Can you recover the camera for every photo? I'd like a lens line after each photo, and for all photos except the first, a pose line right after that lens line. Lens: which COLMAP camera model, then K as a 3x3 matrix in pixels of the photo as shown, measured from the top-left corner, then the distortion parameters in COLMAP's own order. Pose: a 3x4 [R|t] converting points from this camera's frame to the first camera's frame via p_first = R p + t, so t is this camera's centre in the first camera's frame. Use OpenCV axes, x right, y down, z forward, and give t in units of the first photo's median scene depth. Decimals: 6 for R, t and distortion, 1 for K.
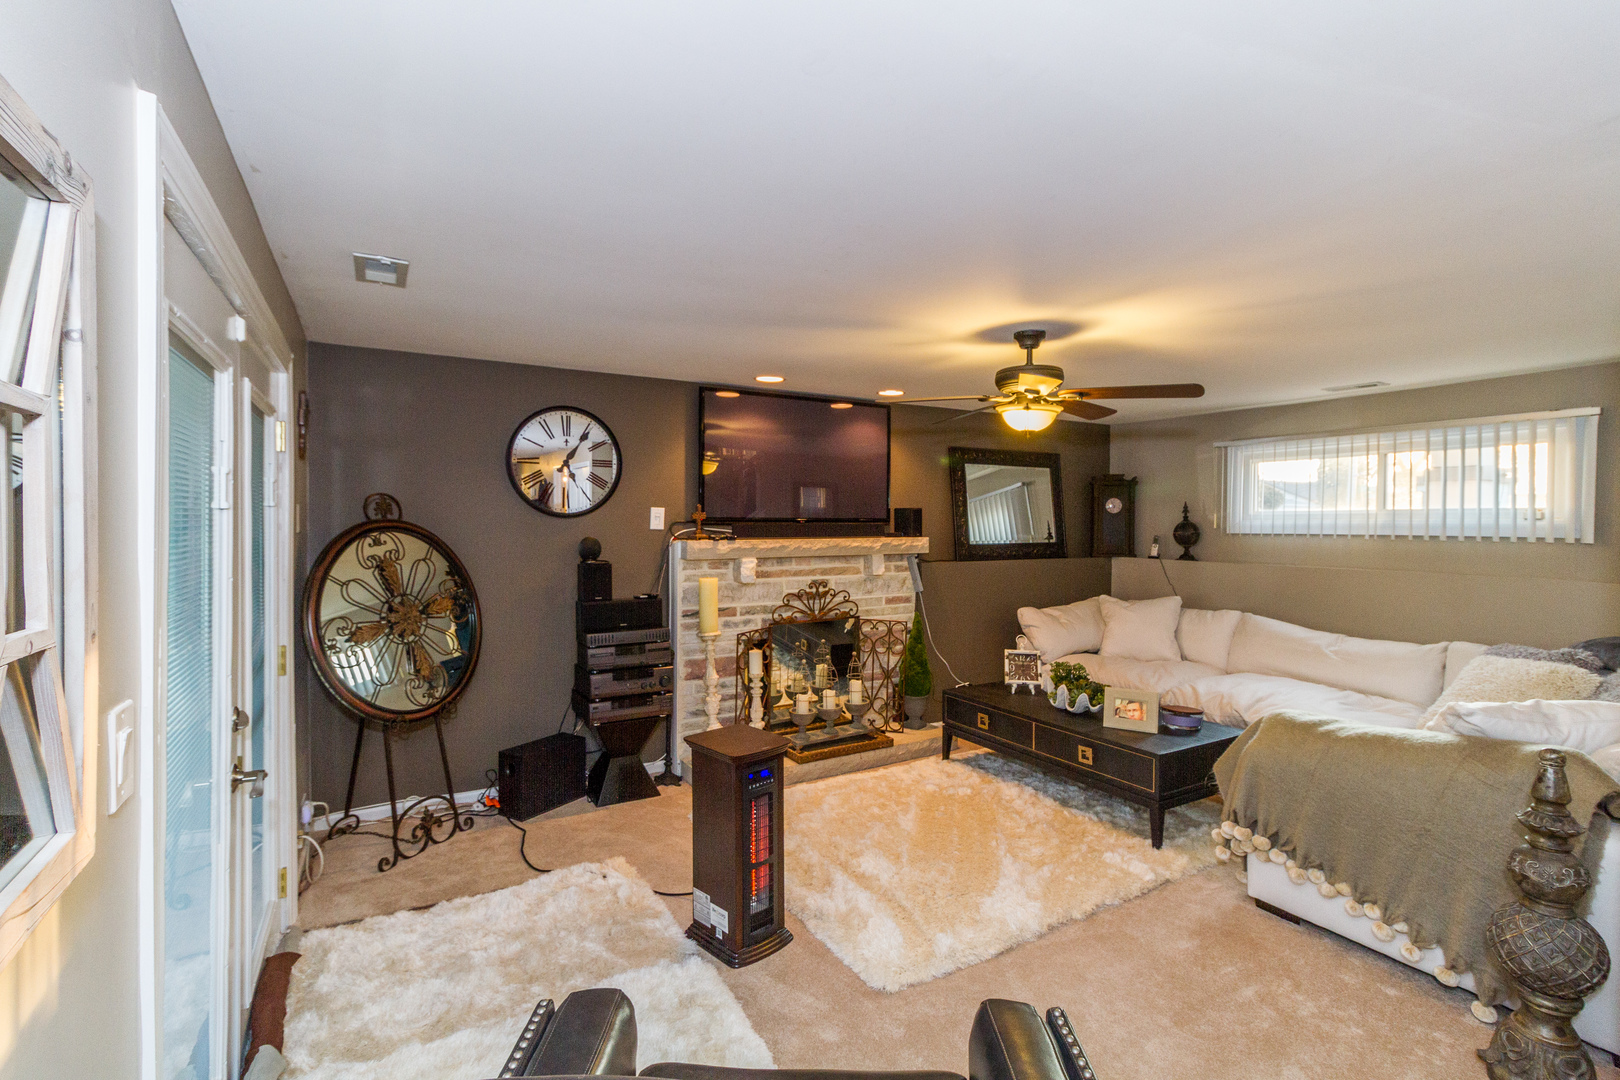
lens RADIAL K [[734.1, 0, 809.8], [0, 734.1, 530.2], [0, 0, 1]] dist [0.000110, -0.000020]
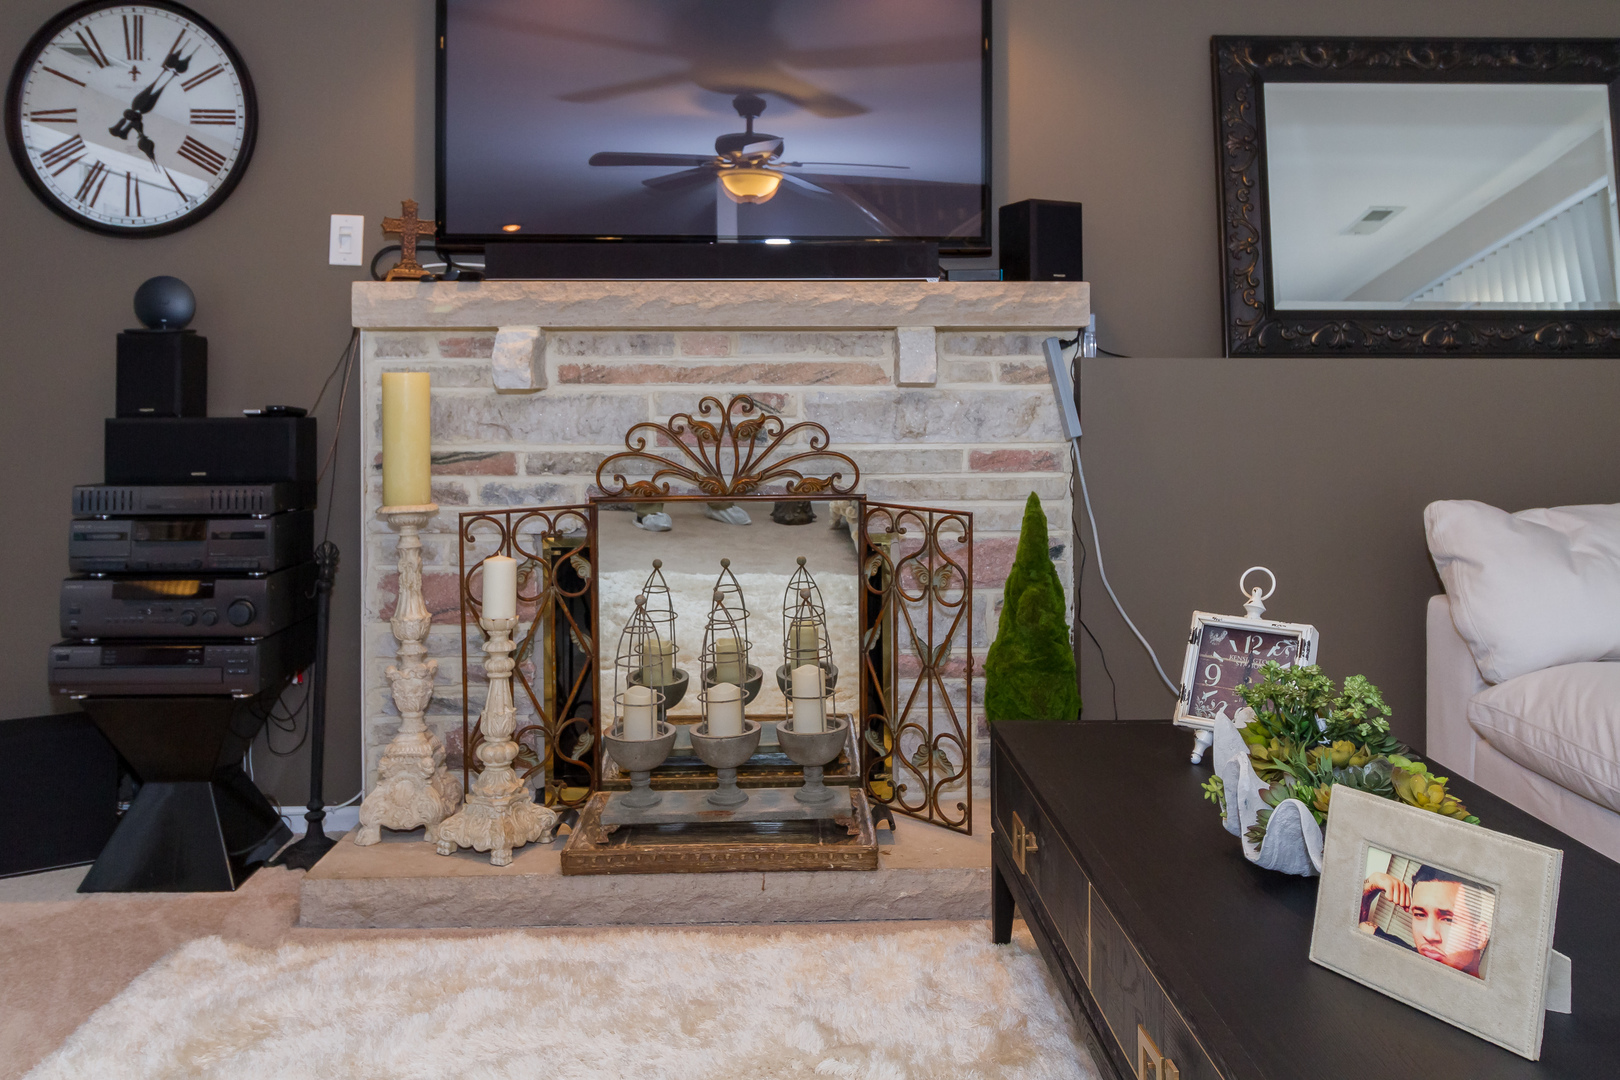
lens RADIAL K [[1213.7, 0, 811.3], [0, 1213.7, 388.9], [0, 0, 1]] dist [-0.000422, -0.004423]
pose [[0.880301, -0.006763, -0.474367, 0.363021], [-0.003315, 0.999786, -0.020405, 0.083162], [0.474404, 0.019535, 0.880091, 0.492473]]
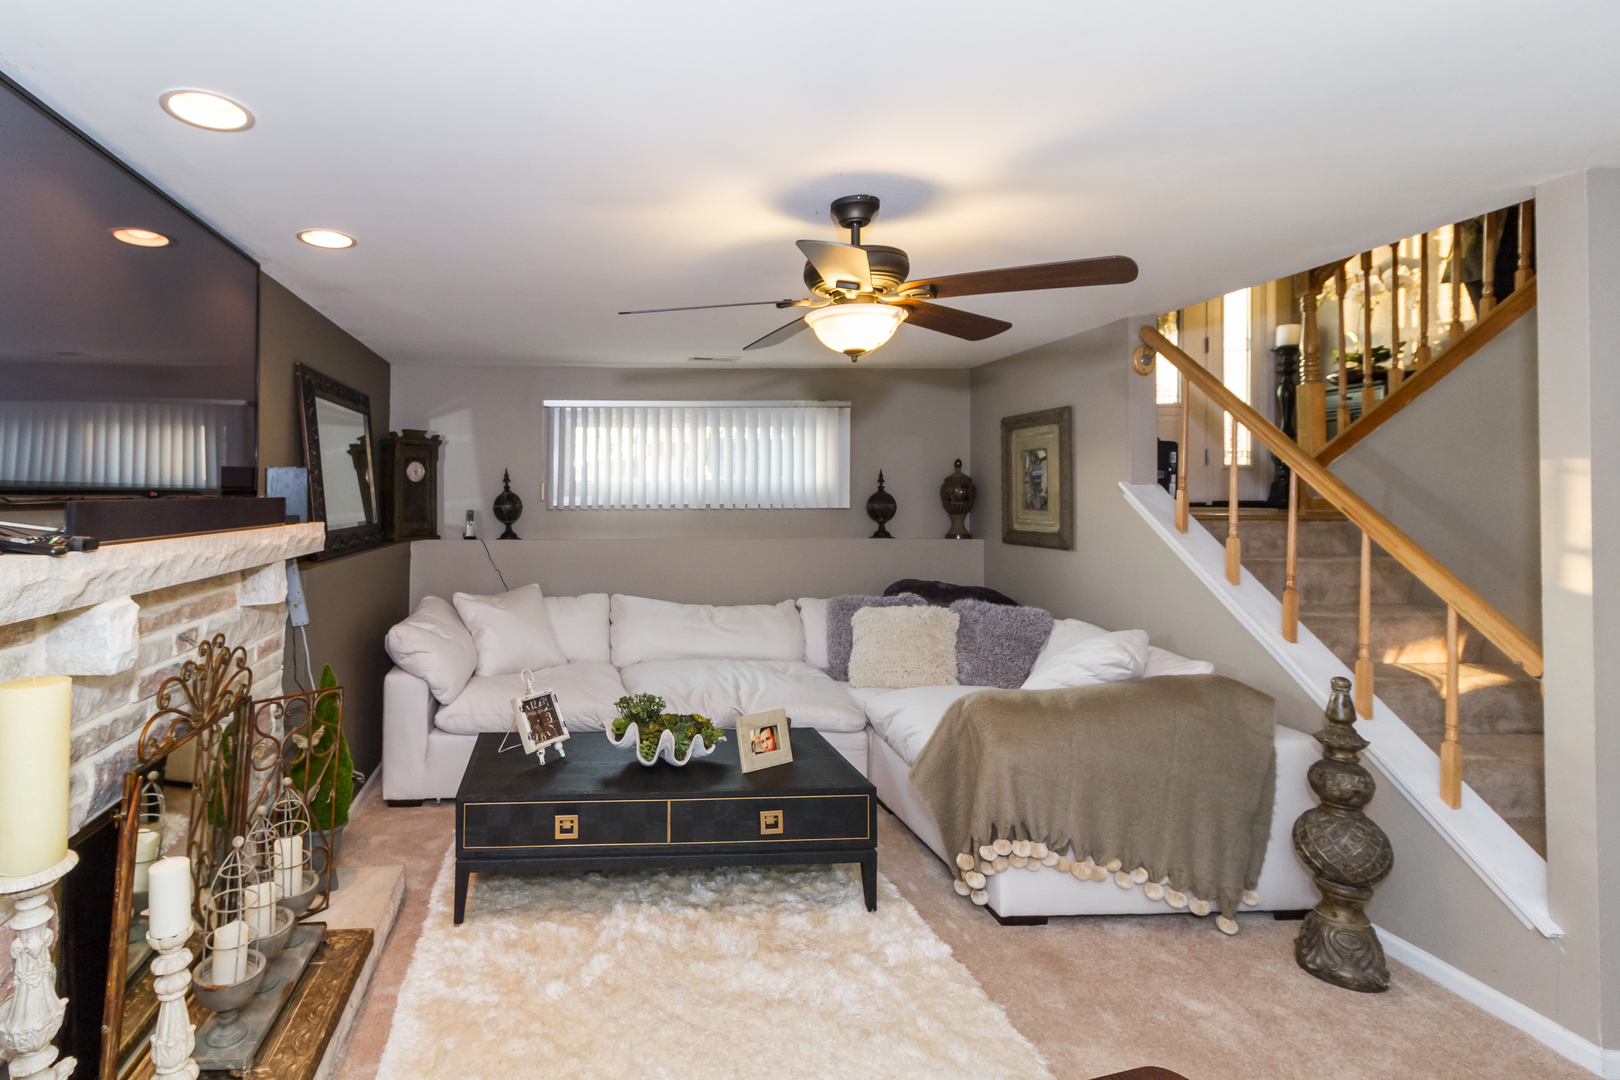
lens RADIAL K [[809.9, 0, 809.8], [0, 809.9, 484.6], [0, 0, 1]] dist [0.001909, 0.000240]
pose [[0.458635, 0.006983, 0.888598, -0.229773], [0.013040, 0.999809, -0.014588, -0.004840], [-0.888529, 0.018278, 0.458456, 0.462315]]
